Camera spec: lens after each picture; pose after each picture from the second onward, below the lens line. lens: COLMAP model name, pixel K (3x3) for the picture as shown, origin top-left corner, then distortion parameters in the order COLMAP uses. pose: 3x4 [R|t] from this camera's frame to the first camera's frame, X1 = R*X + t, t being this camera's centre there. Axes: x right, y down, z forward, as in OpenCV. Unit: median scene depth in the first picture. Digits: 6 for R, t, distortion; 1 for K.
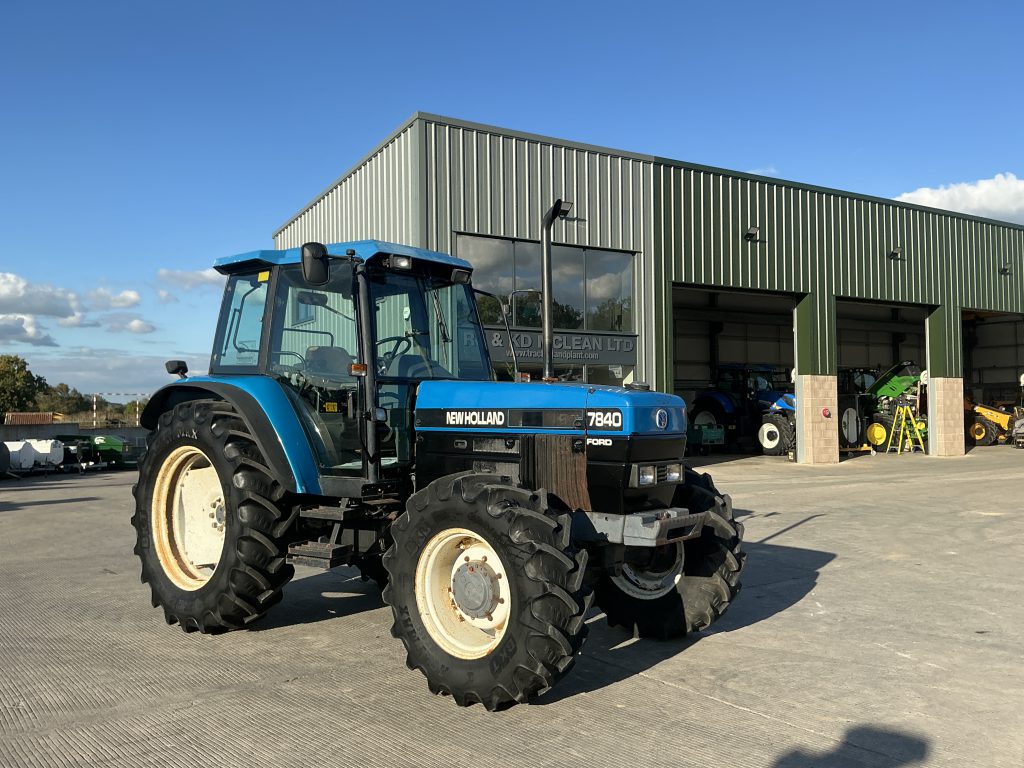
lens RADIAL K [[842.4, 0, 510.2], [0, 842.4, 385.3], [0, 0, 1]] dist [0.103603, -0.192258]
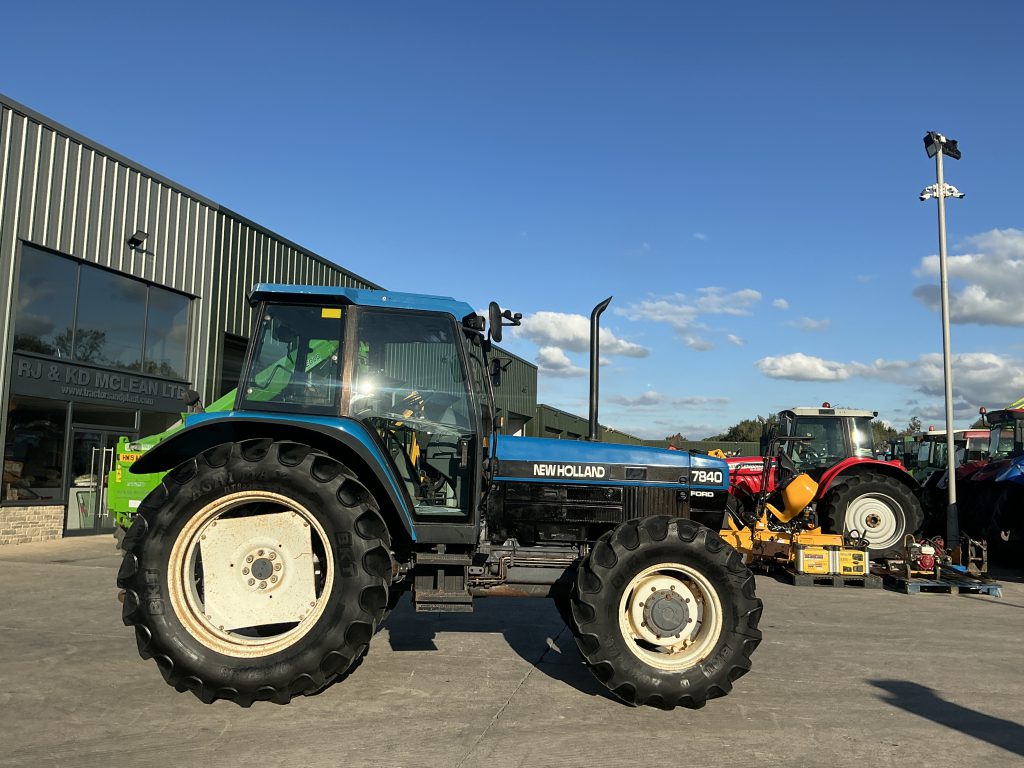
lens RADIAL K [[842.4, 0, 510.2], [0, 842.4, 385.3], [0, 0, 1]] dist [0.103603, -0.192258]
pose [[0.742473, 0.102755, 0.661948, -0.895388], [-0.058187, 0.994323, -0.089086, 0.030419], [-0.667344, 0.027627, 0.744237, 0.193727]]
